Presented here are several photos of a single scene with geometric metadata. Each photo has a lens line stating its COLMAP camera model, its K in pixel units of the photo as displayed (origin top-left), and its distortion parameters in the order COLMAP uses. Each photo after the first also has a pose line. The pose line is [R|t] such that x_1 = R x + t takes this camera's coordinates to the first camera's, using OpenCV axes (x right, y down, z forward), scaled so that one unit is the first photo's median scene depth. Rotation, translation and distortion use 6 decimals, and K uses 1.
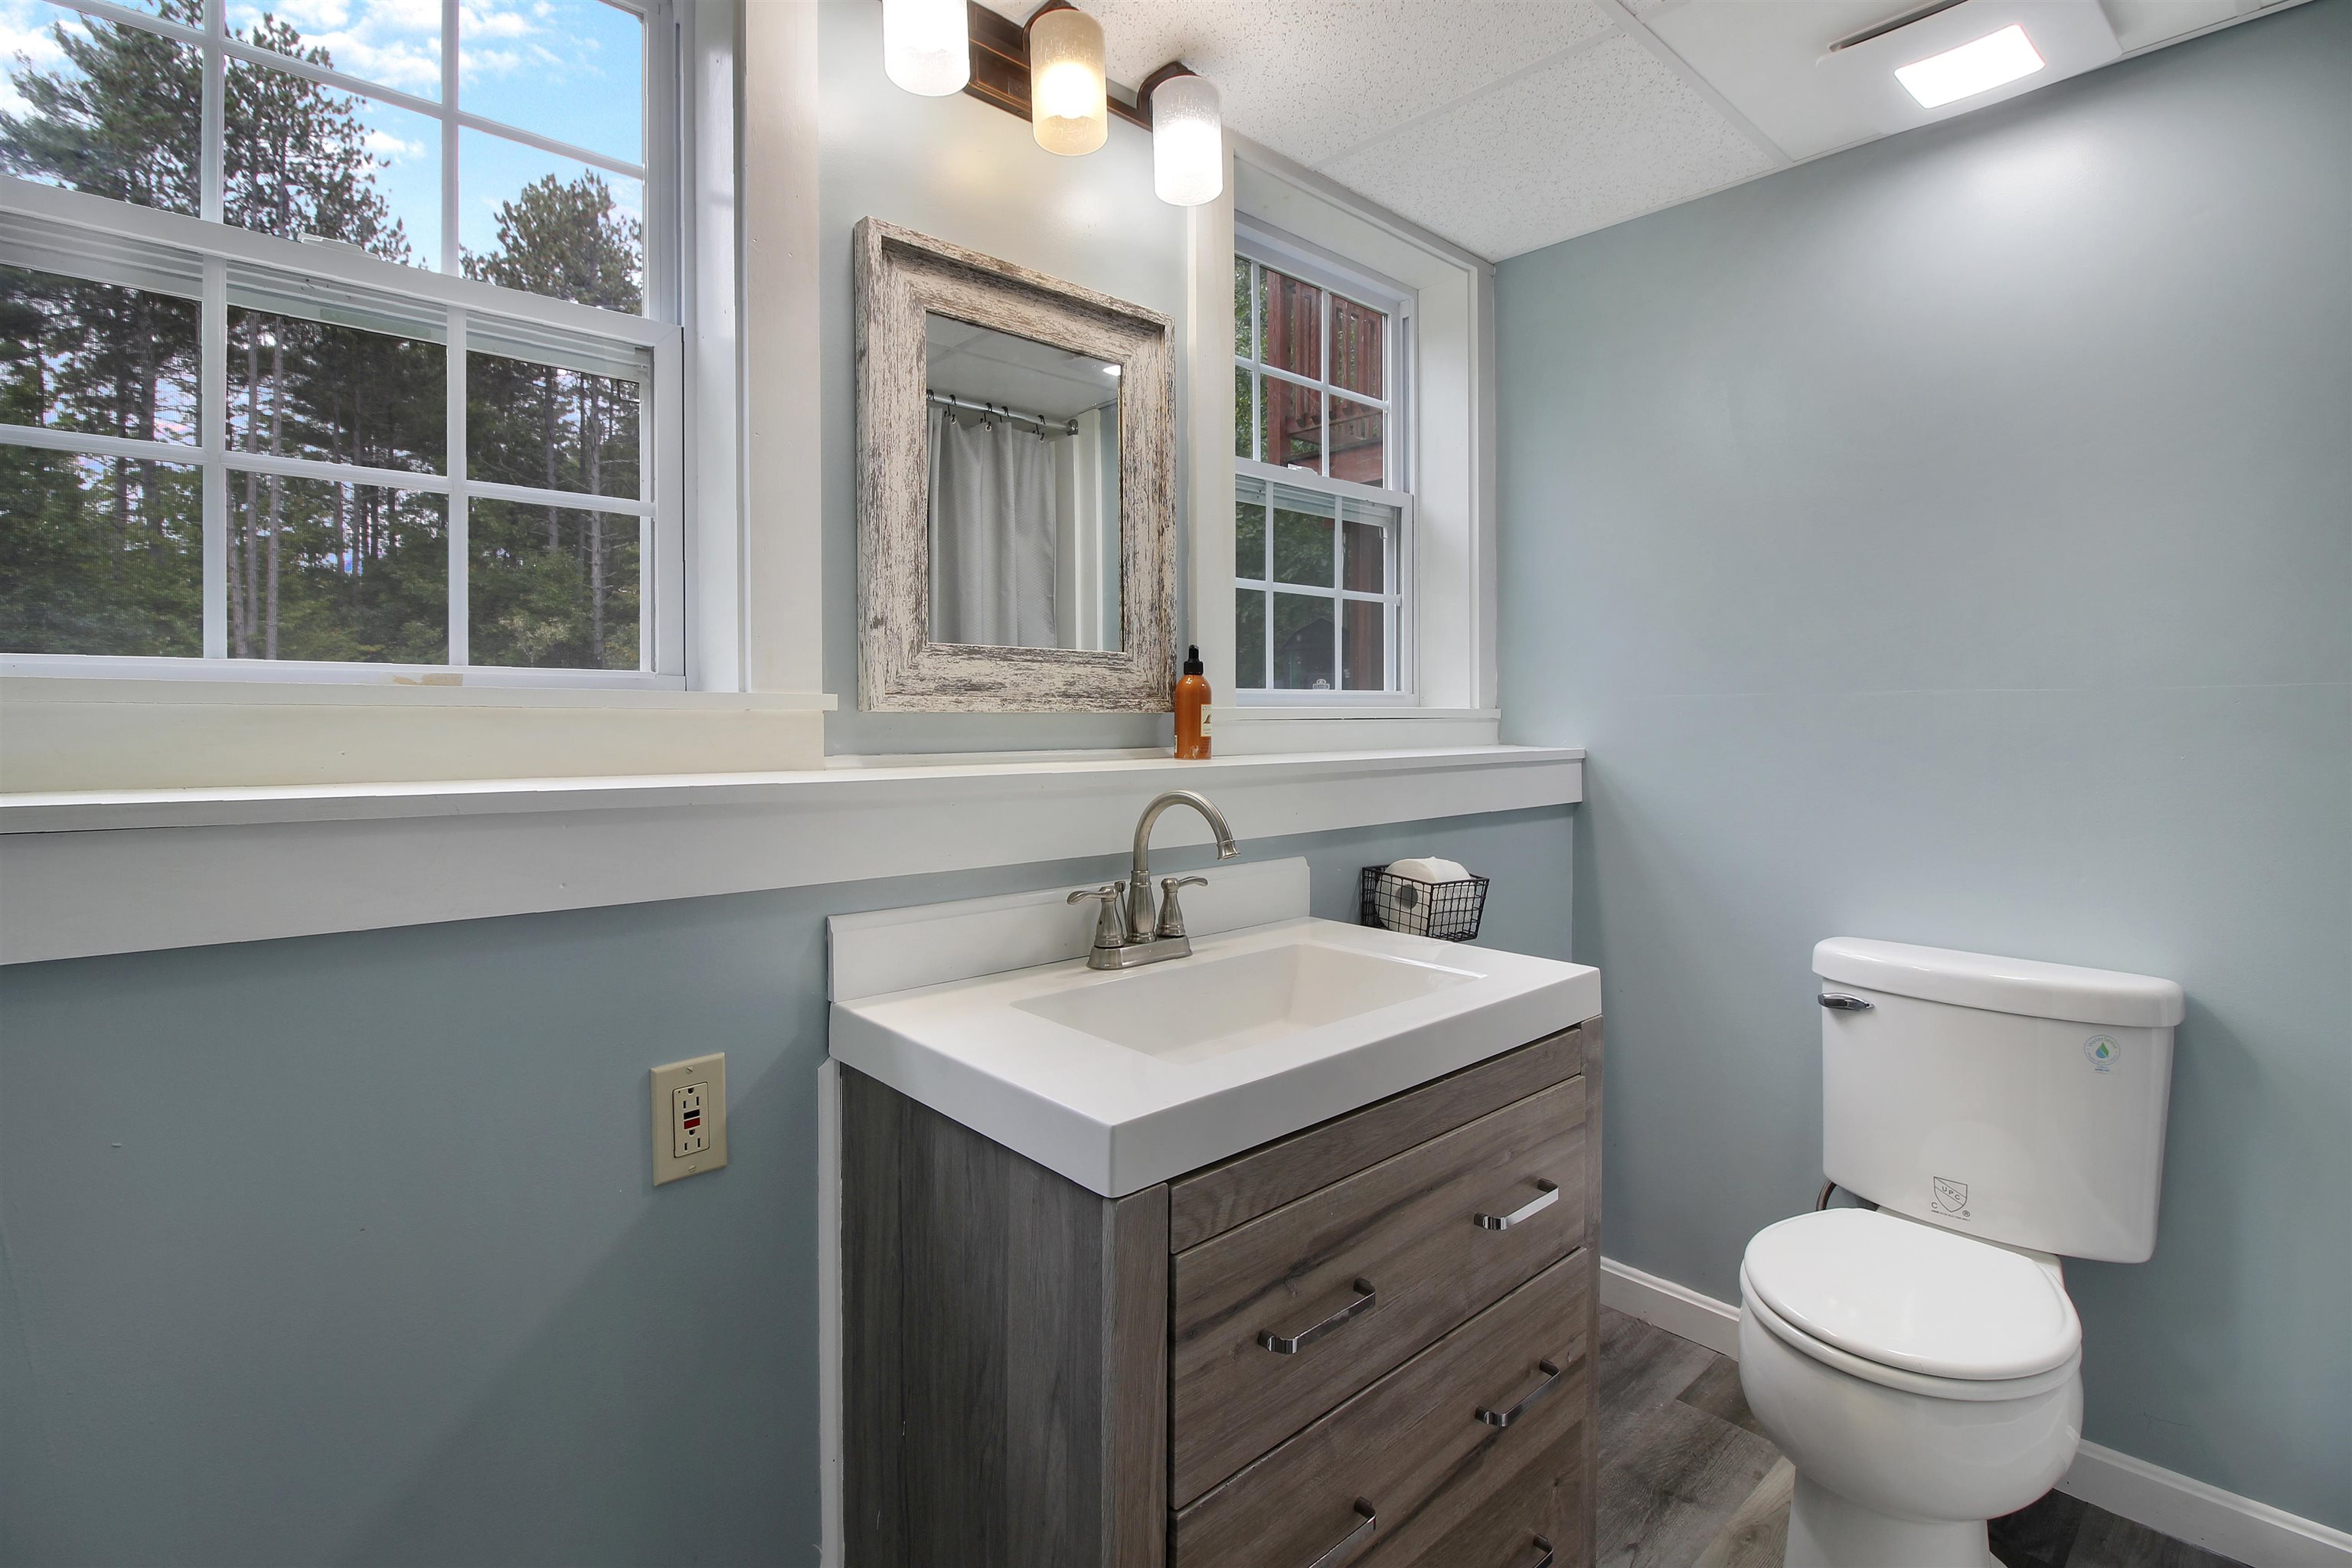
lens RADIAL K [[1095.6, 0, 1172.4], [0, 1095.6, 751.2], [0, 0, 1]] dist [-0.003342, -0.010191]
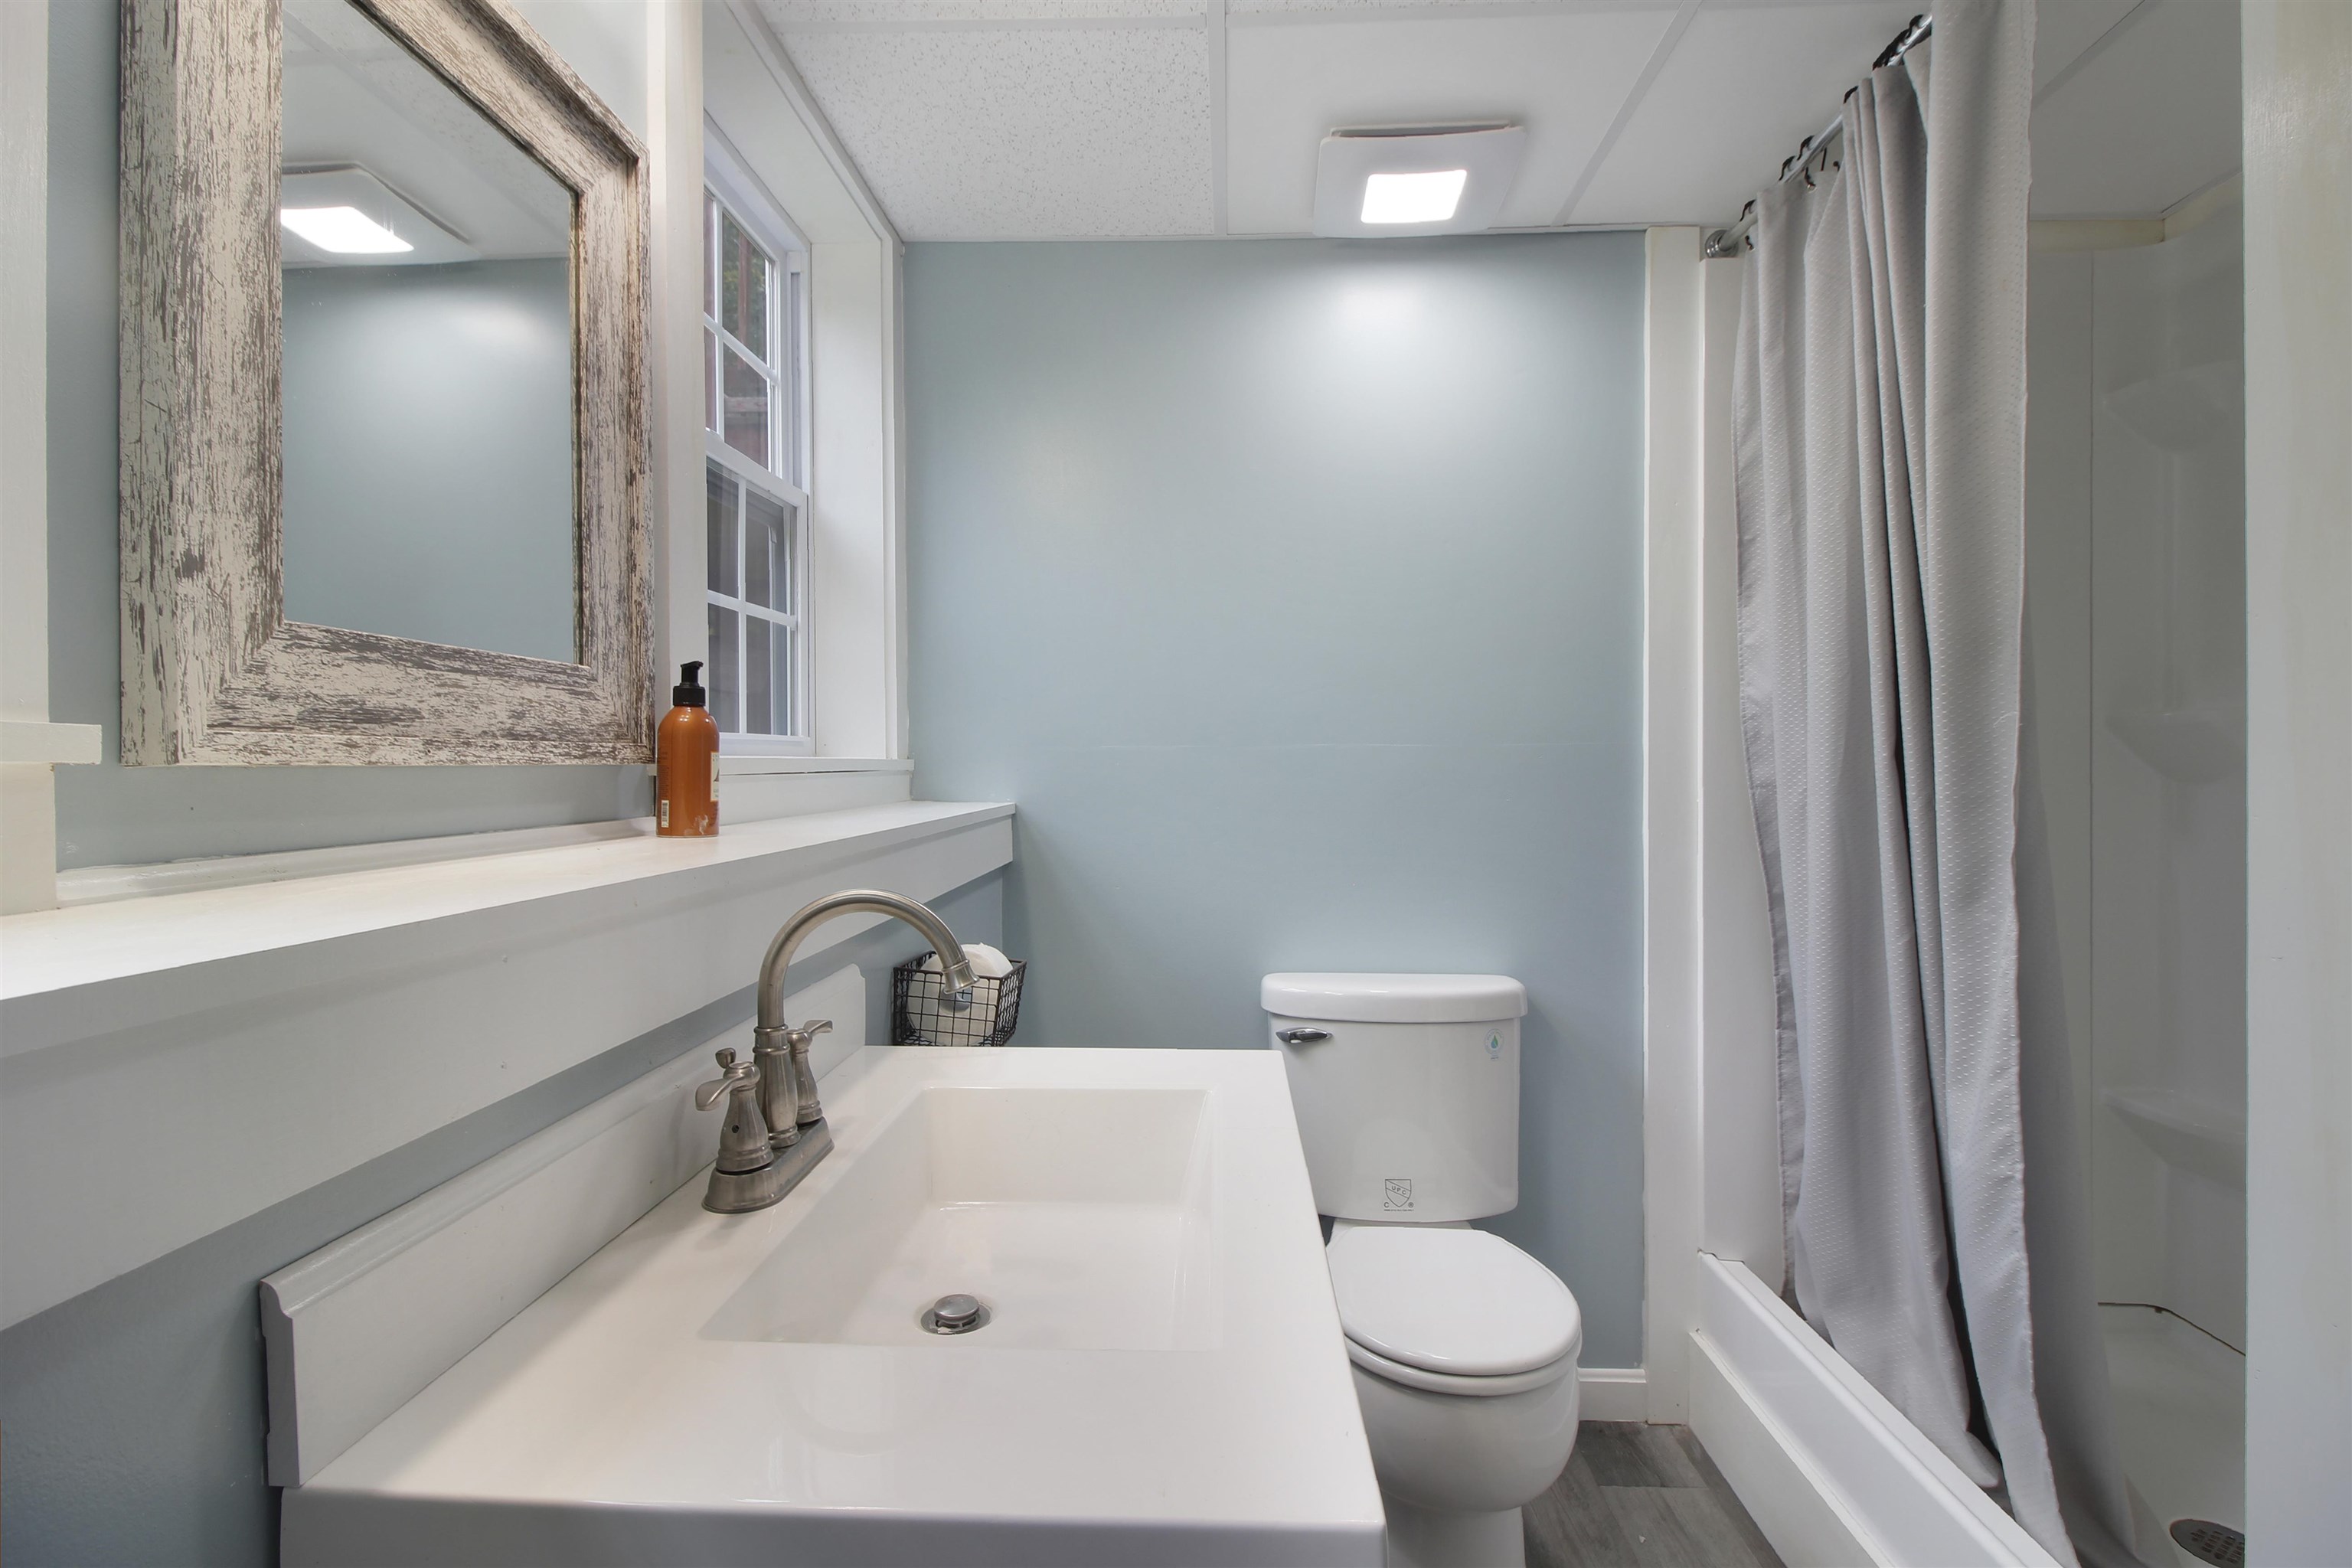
lens RADIAL K [[1111.5, 0, 1143.3], [0, 1111.5, 789.4], [0, 0, 1]] dist [-0.014992, -0.001706]
pose [[0.706997, -0.016452, 0.707025, -0.263590], [0.022644, 0.999743, 0.000620, -0.015179], [-0.706854, 0.015572, 0.707188, 0.350328]]
